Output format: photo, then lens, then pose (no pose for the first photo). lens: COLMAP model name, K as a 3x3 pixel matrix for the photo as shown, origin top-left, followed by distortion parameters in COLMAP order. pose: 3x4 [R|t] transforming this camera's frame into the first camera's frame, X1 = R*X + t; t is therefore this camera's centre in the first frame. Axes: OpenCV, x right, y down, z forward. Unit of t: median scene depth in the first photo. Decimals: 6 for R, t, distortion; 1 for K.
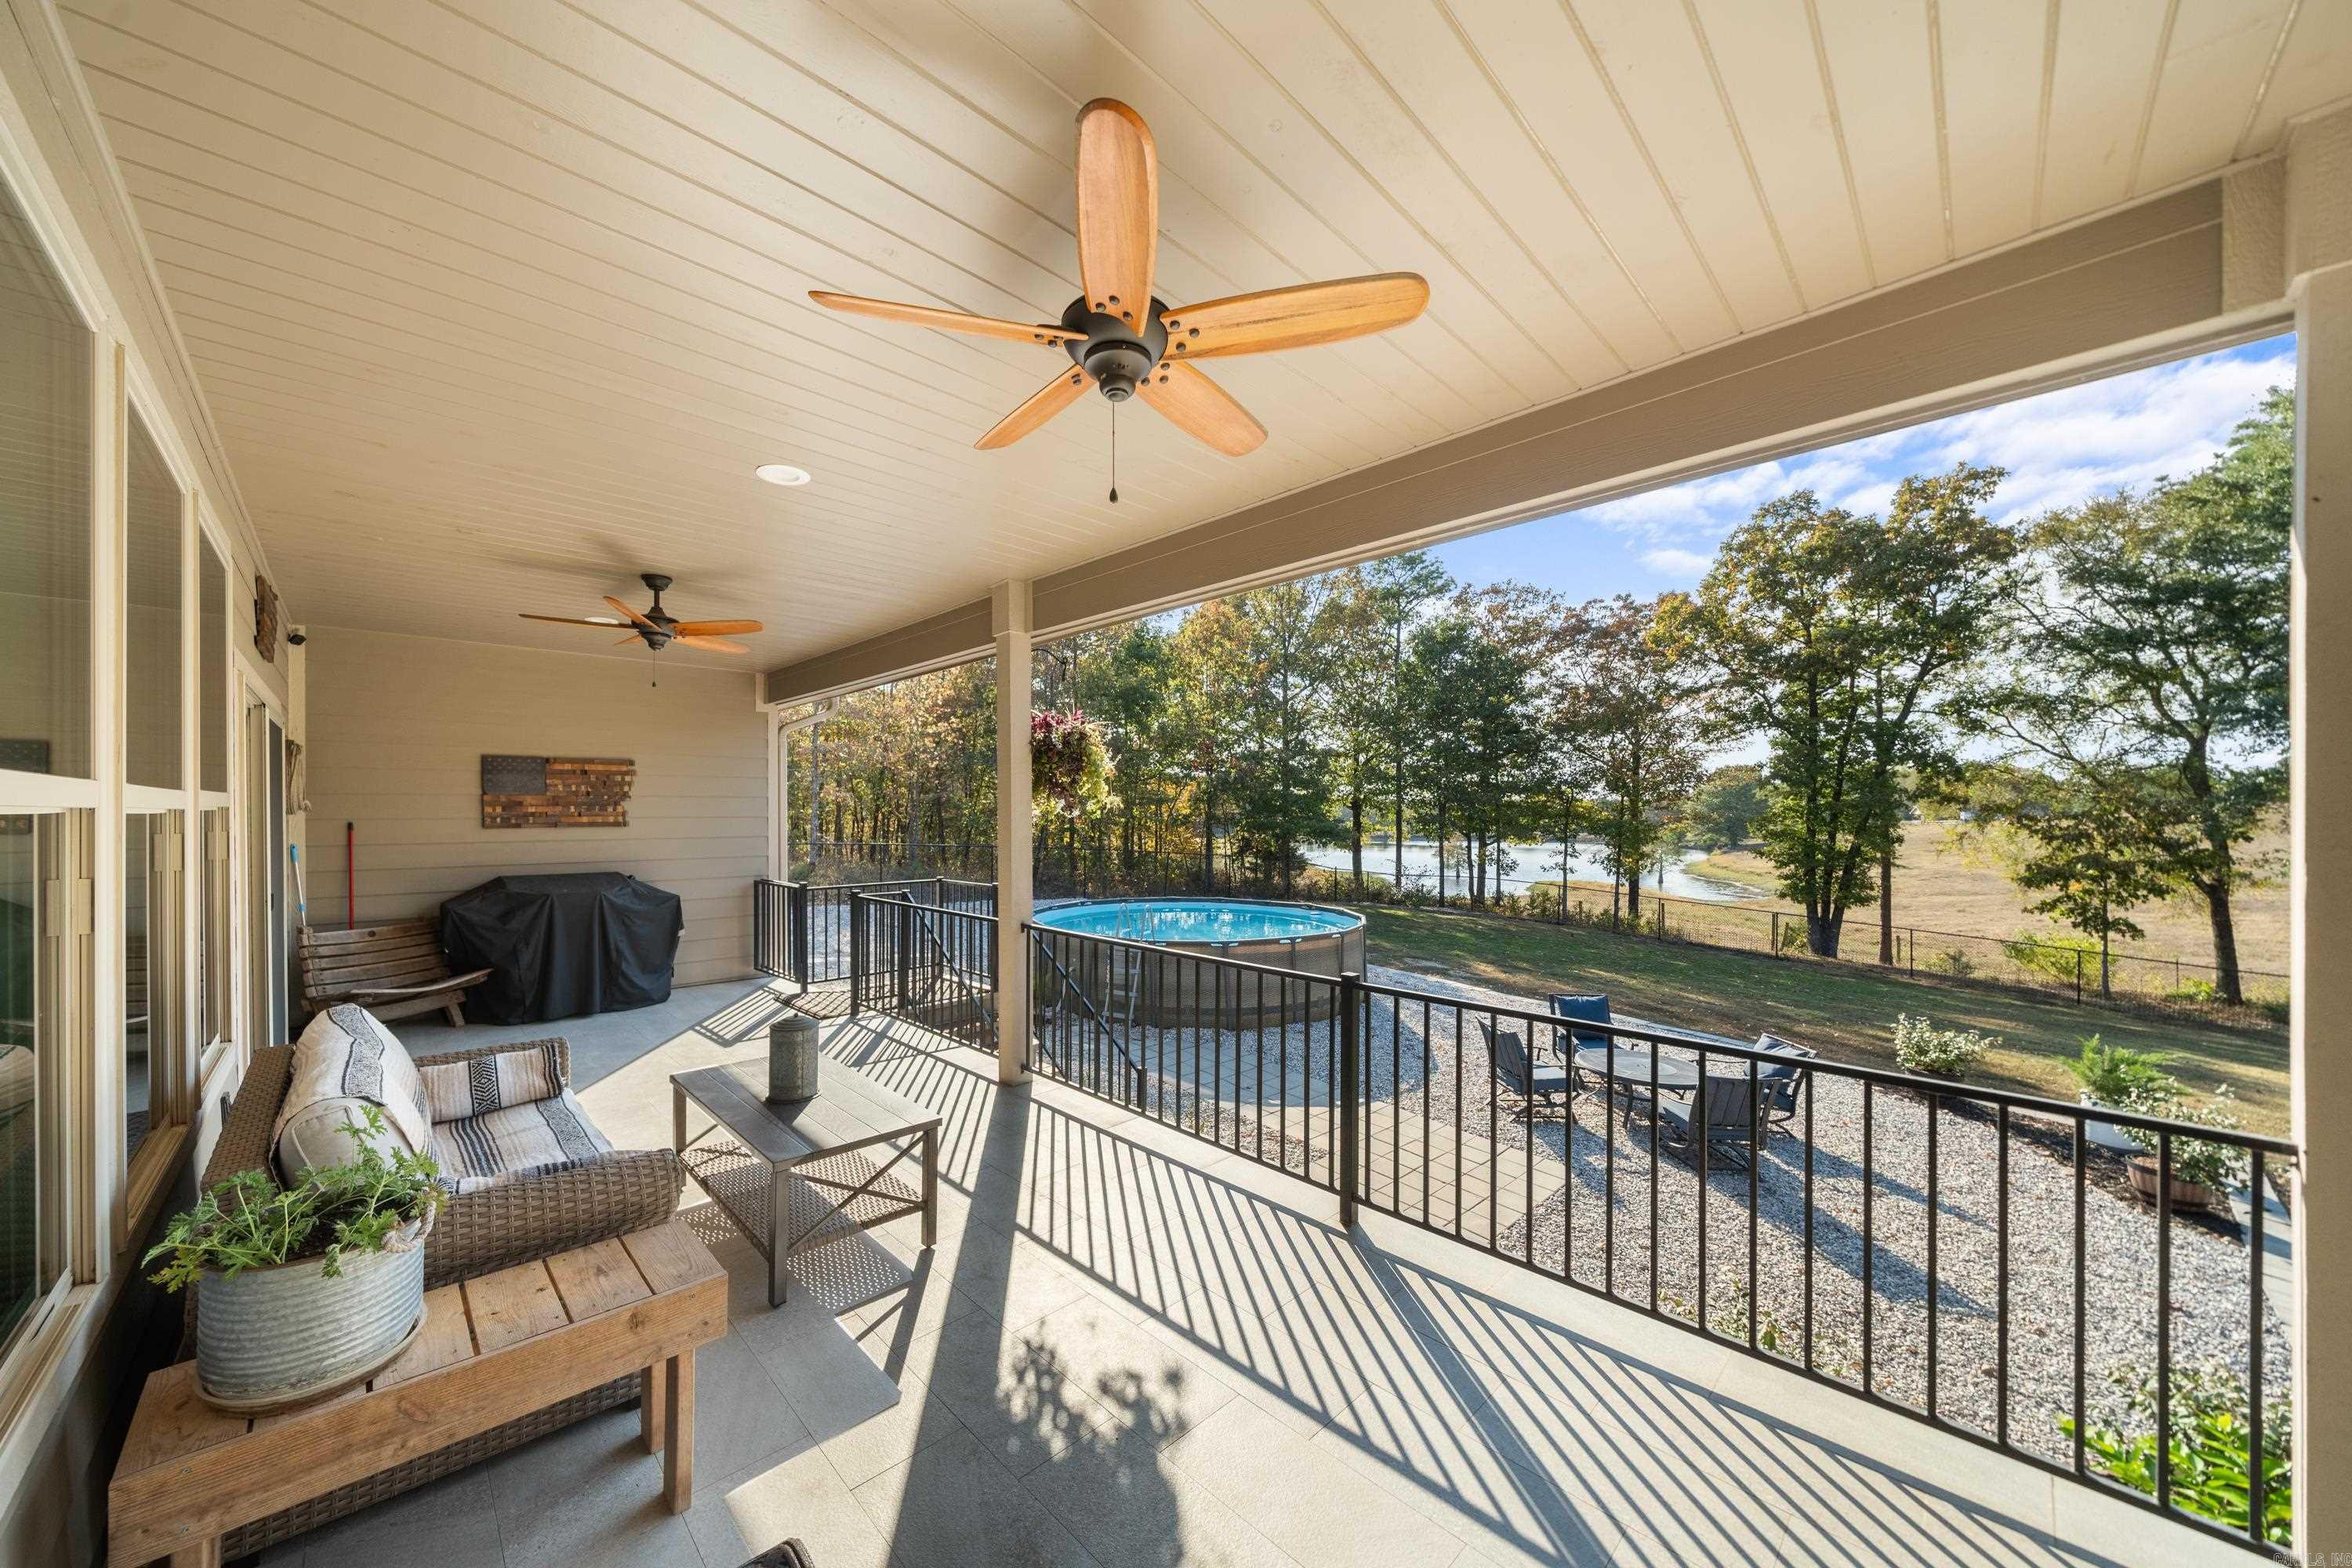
lens RADIAL K [[815.3, 0, 1117.4], [0, 815.3, 830.4], [0, 0, 1]] dist [-0.004163, -0.000042]
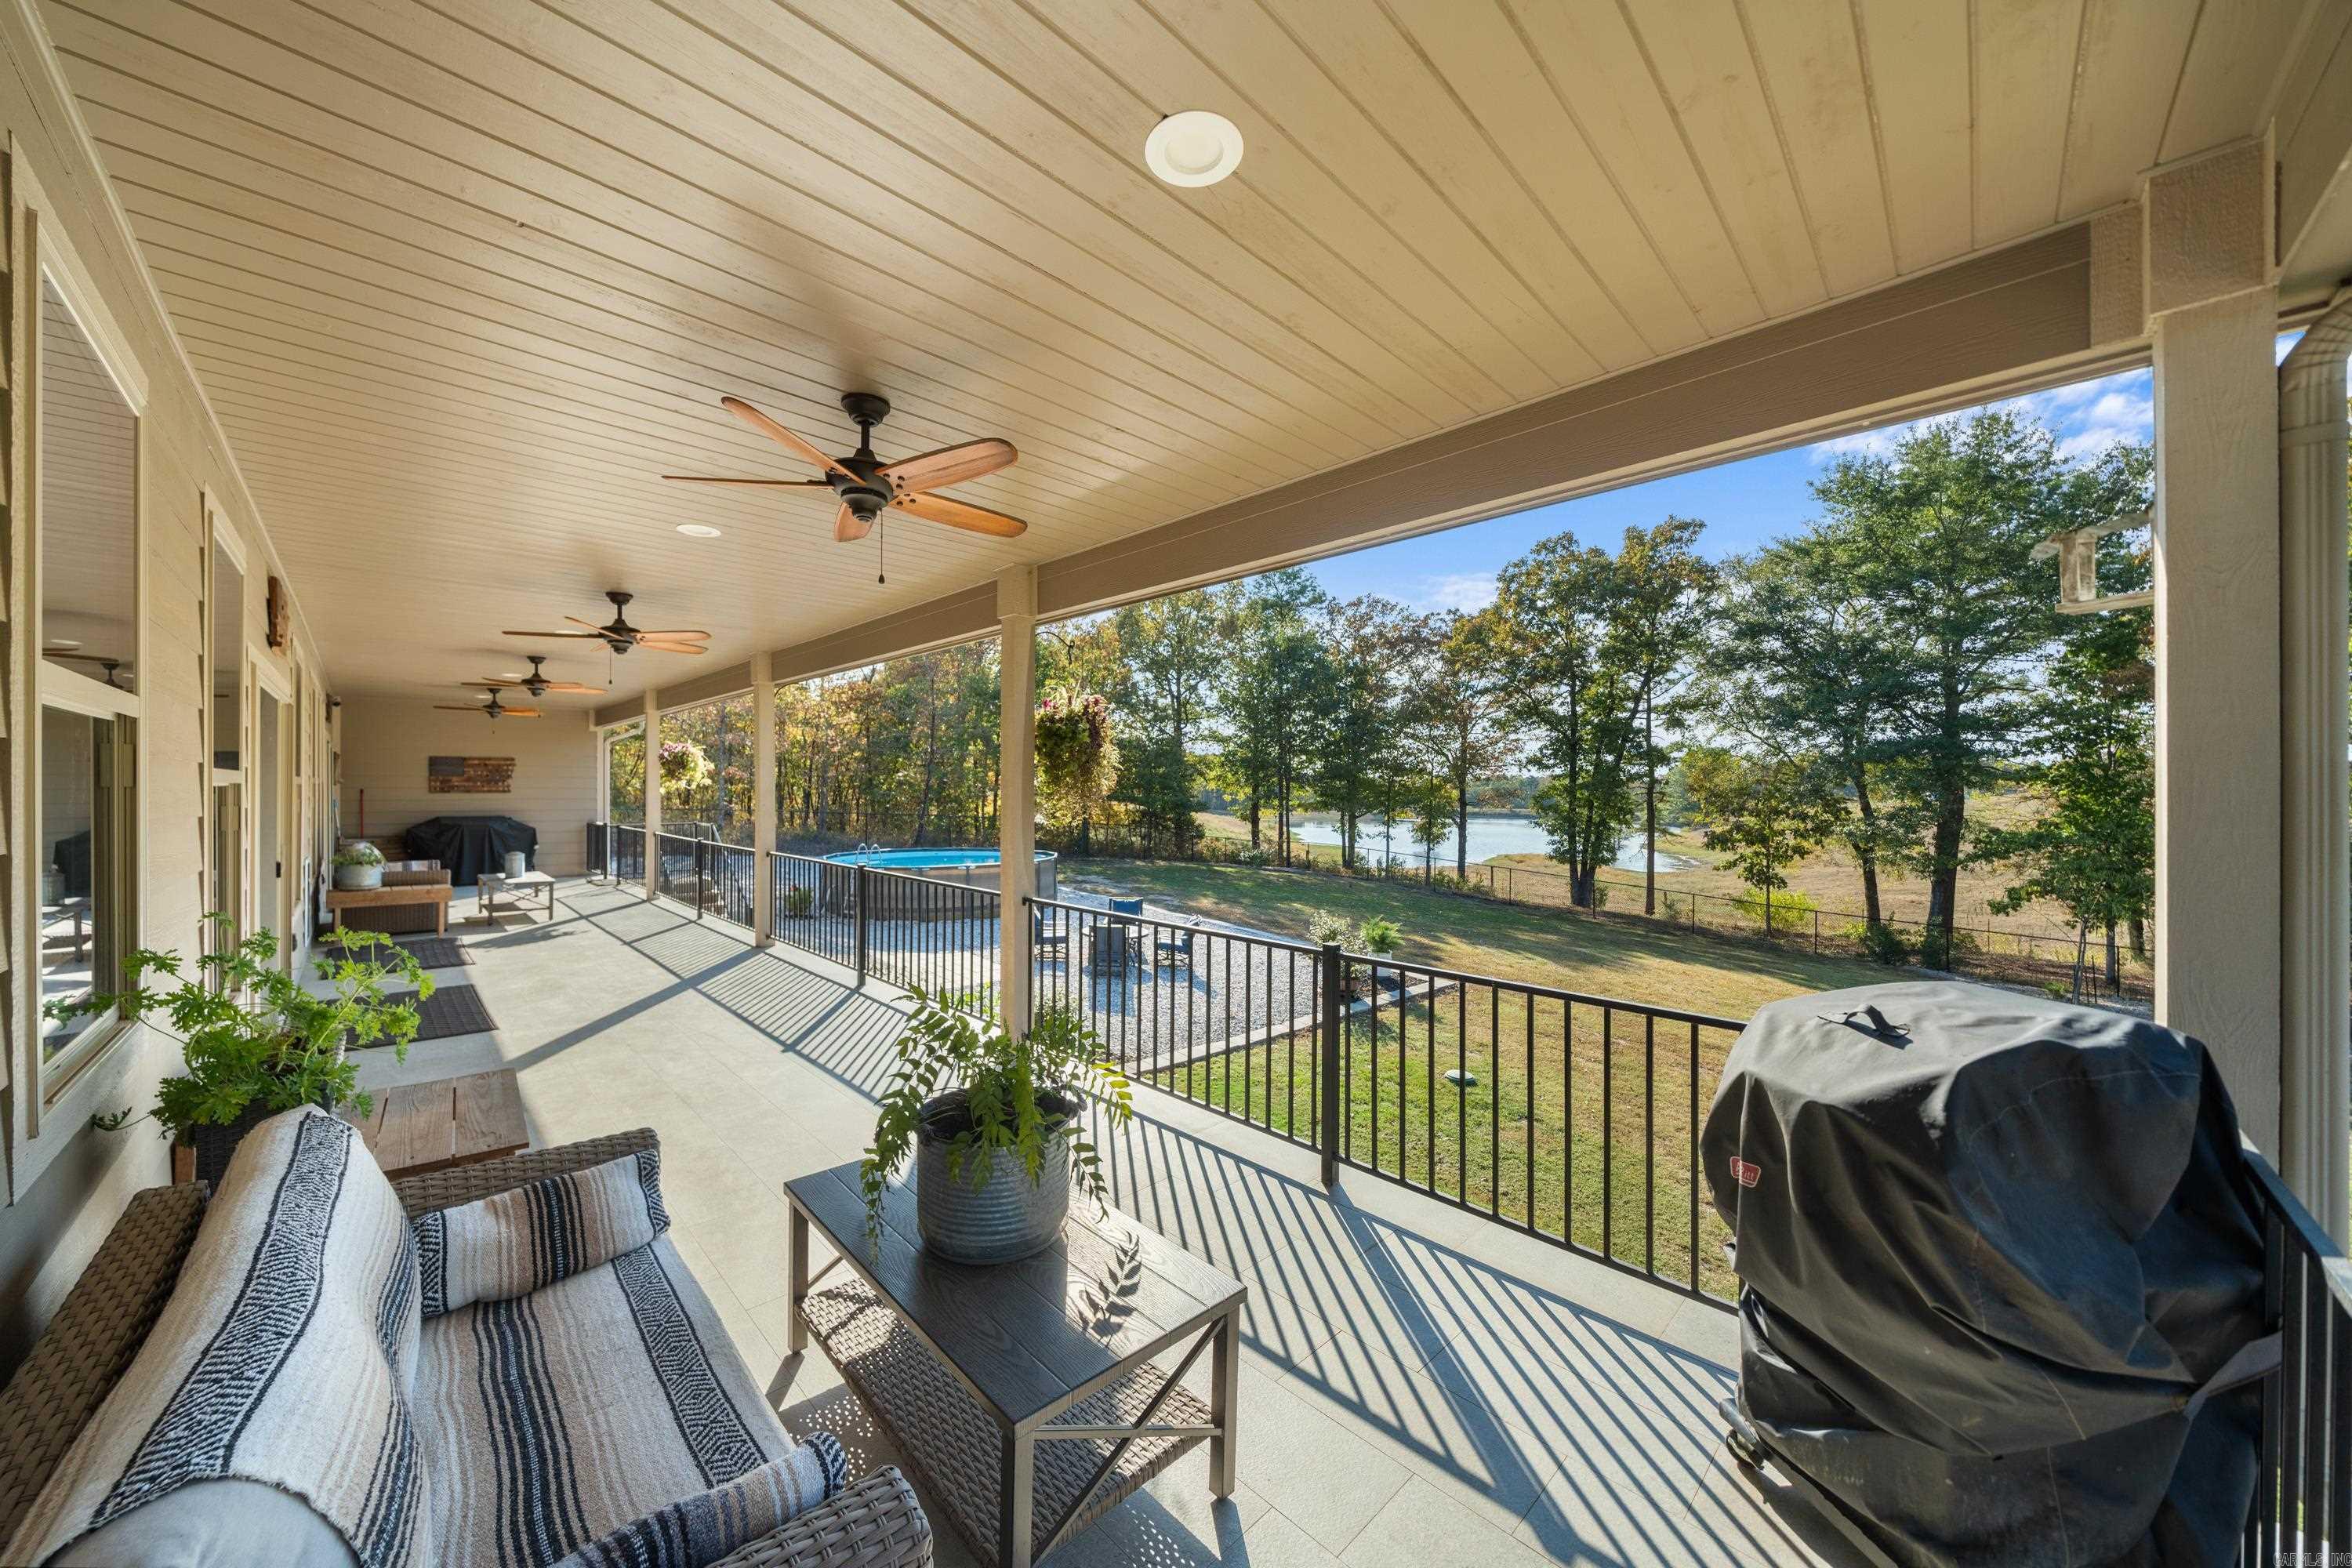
lens RADIAL K [[802.7, 0, 1160.1], [0, 802.7, 795.1], [0, 0, 1]] dist [-0.005160, -0.000088]
pose [[0.999461, 0.002079, 0.032752, 0.172252], [-0.001512, 0.999849, -0.017325, 0.006215], [-0.032783, 0.017266, 0.999313, -0.186045]]
